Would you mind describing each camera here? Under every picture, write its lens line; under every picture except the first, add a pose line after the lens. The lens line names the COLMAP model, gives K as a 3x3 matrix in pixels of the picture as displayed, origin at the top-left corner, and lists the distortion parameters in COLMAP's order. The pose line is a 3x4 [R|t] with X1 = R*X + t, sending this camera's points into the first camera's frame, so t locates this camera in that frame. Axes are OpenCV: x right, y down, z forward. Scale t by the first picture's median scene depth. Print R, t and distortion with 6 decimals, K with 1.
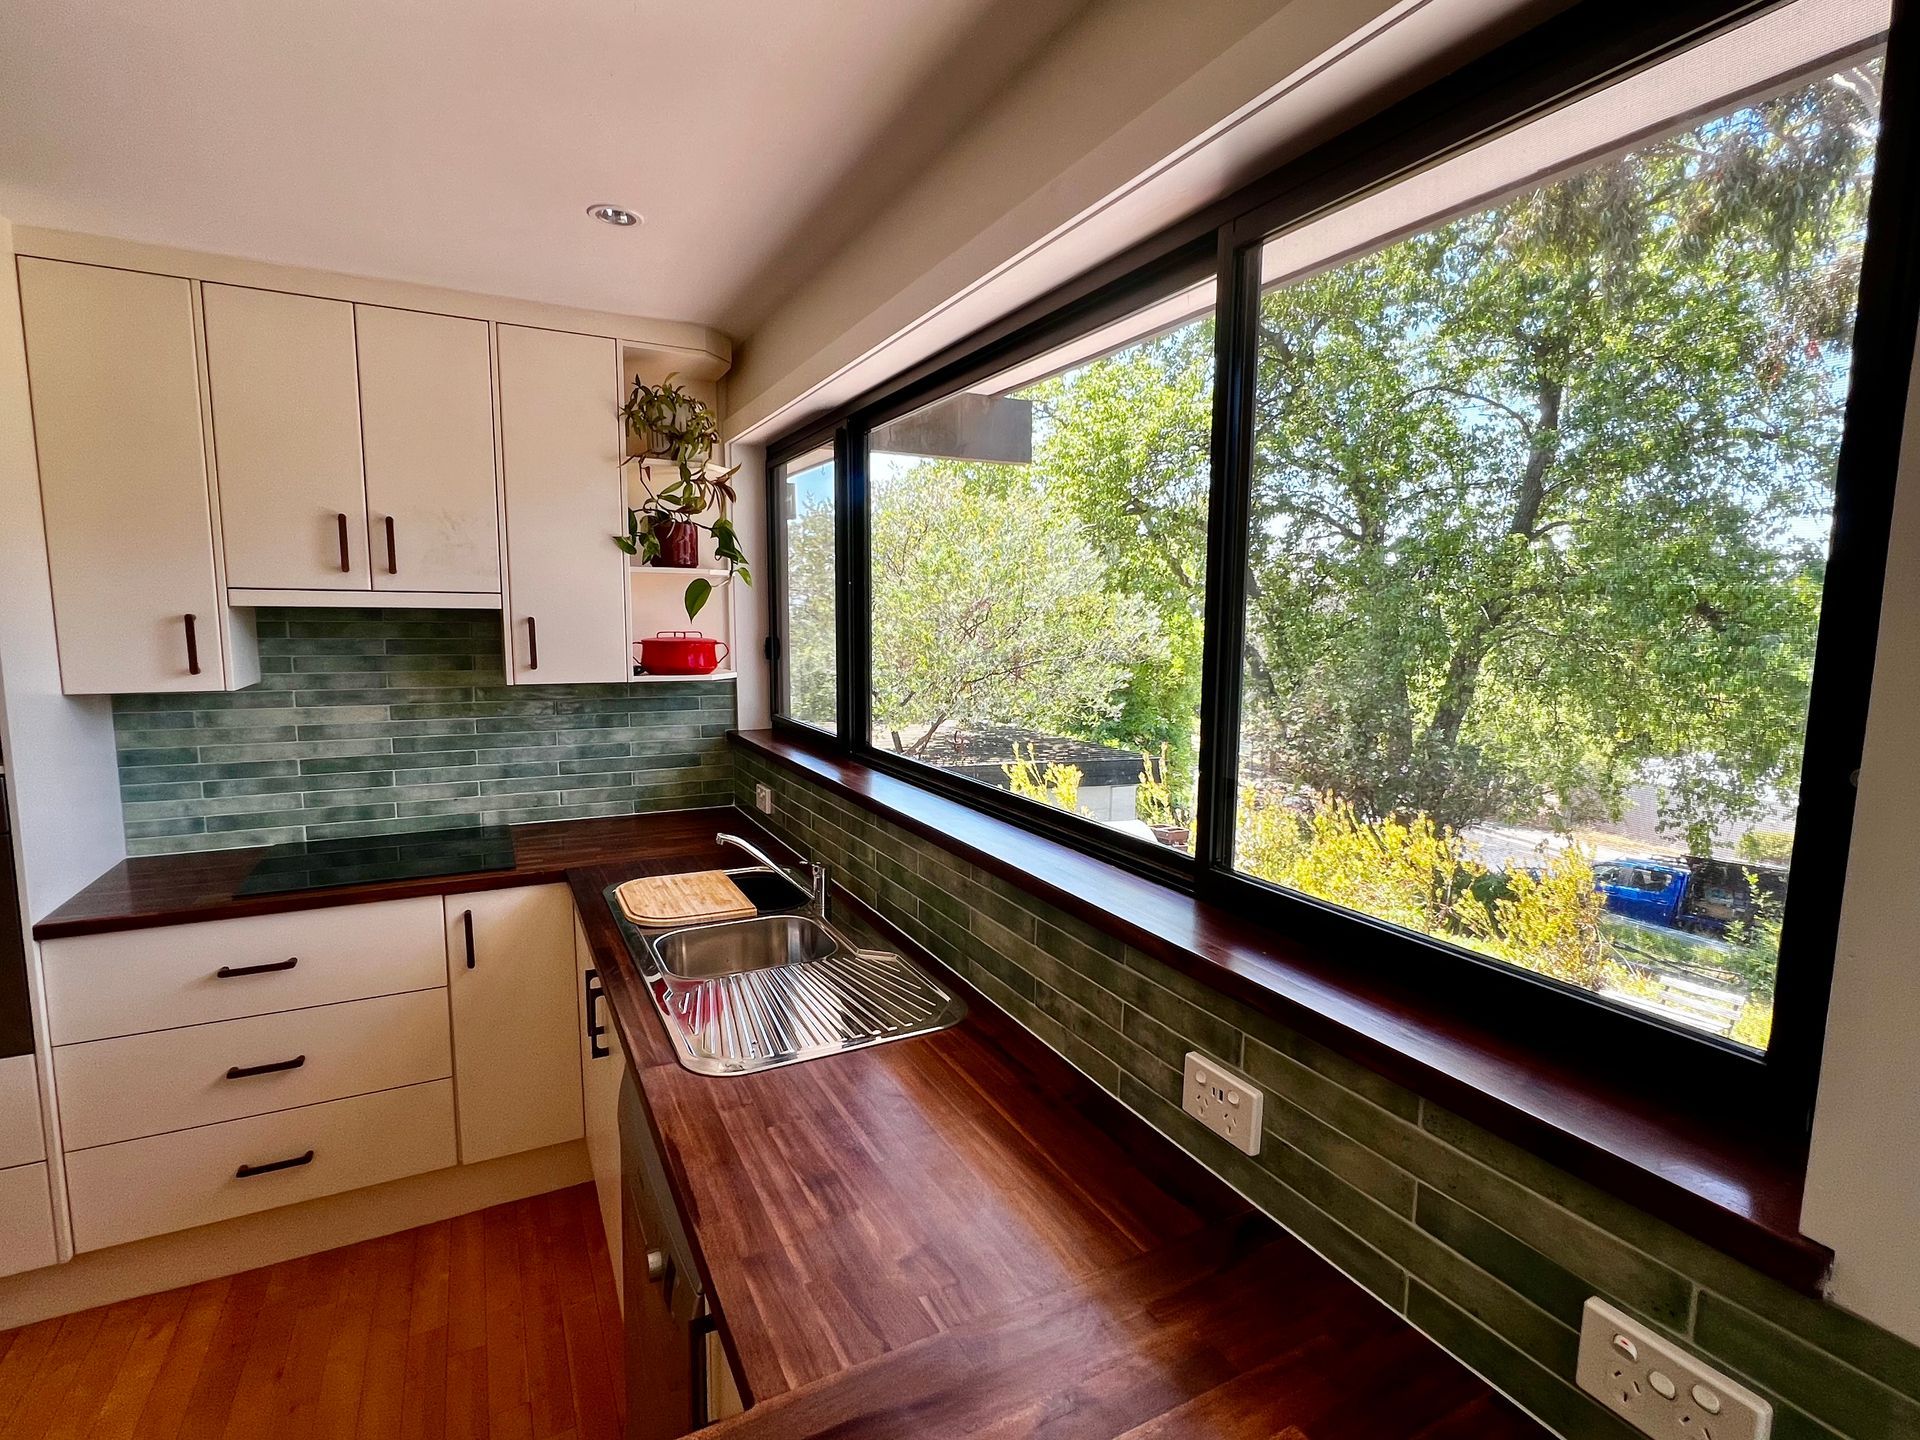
lens RADIAL K [[920.6, 0, 960.8], [0, 920.6, 718.5], [0, 0, 1]] dist [0.003338, 0.000537]
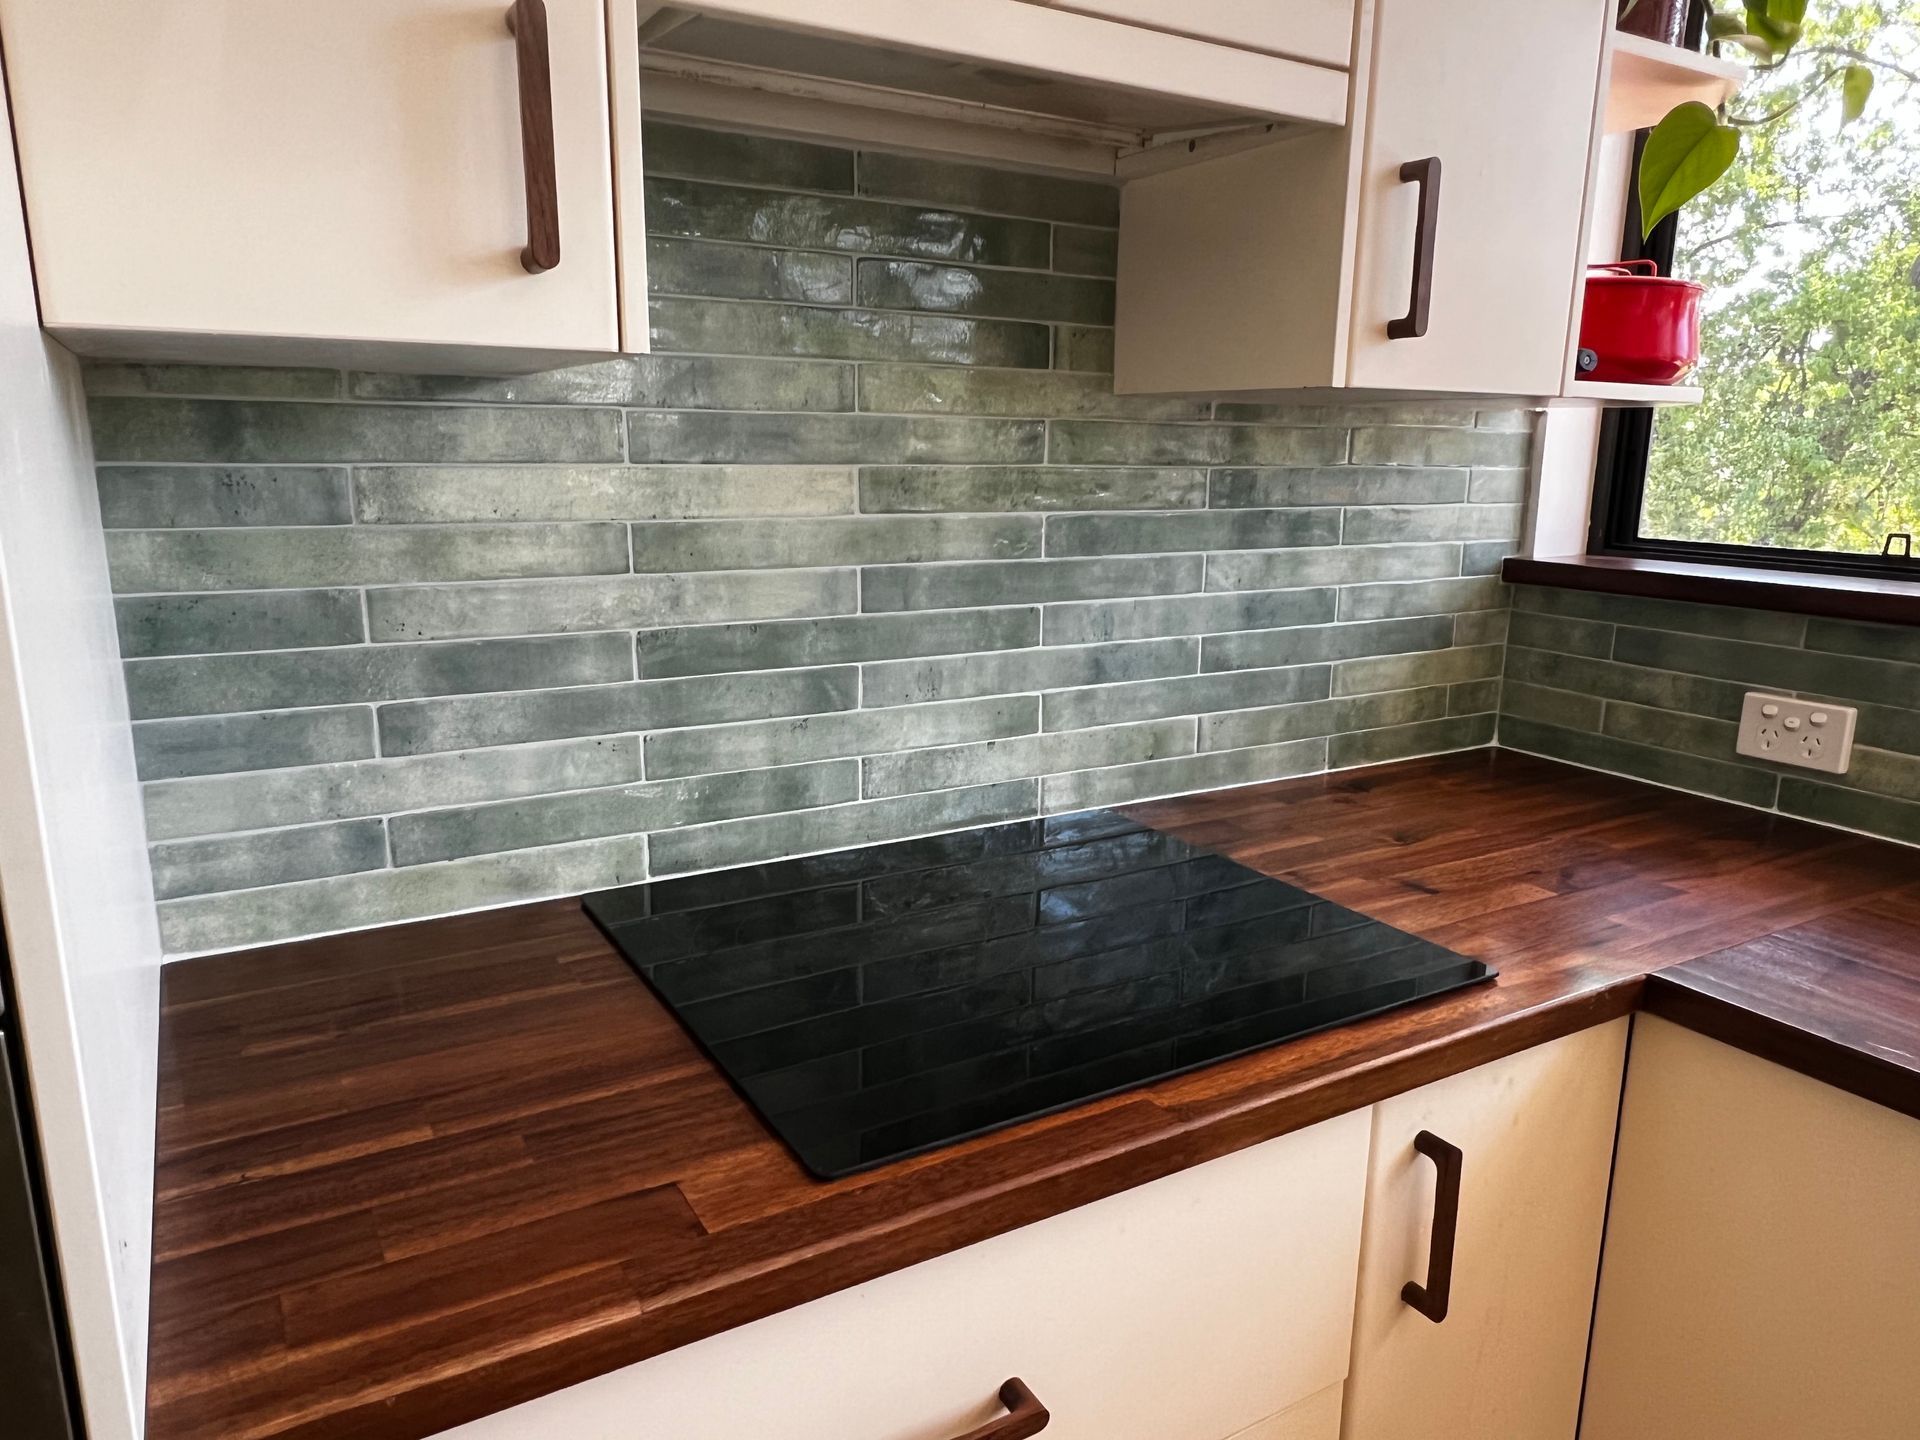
lens RADIAL K [[1269.9, 0, 959.3], [0, 1269.9, 725.4], [0, 0, 1]] dist [0.007873, 0.000765]
pose [[0.999070, -0.010854, 0.041738, -0.600479], [0.006459, 0.994552, 0.104037, 0.030555], [-0.042639, -0.103671, 0.993697, 0.533304]]
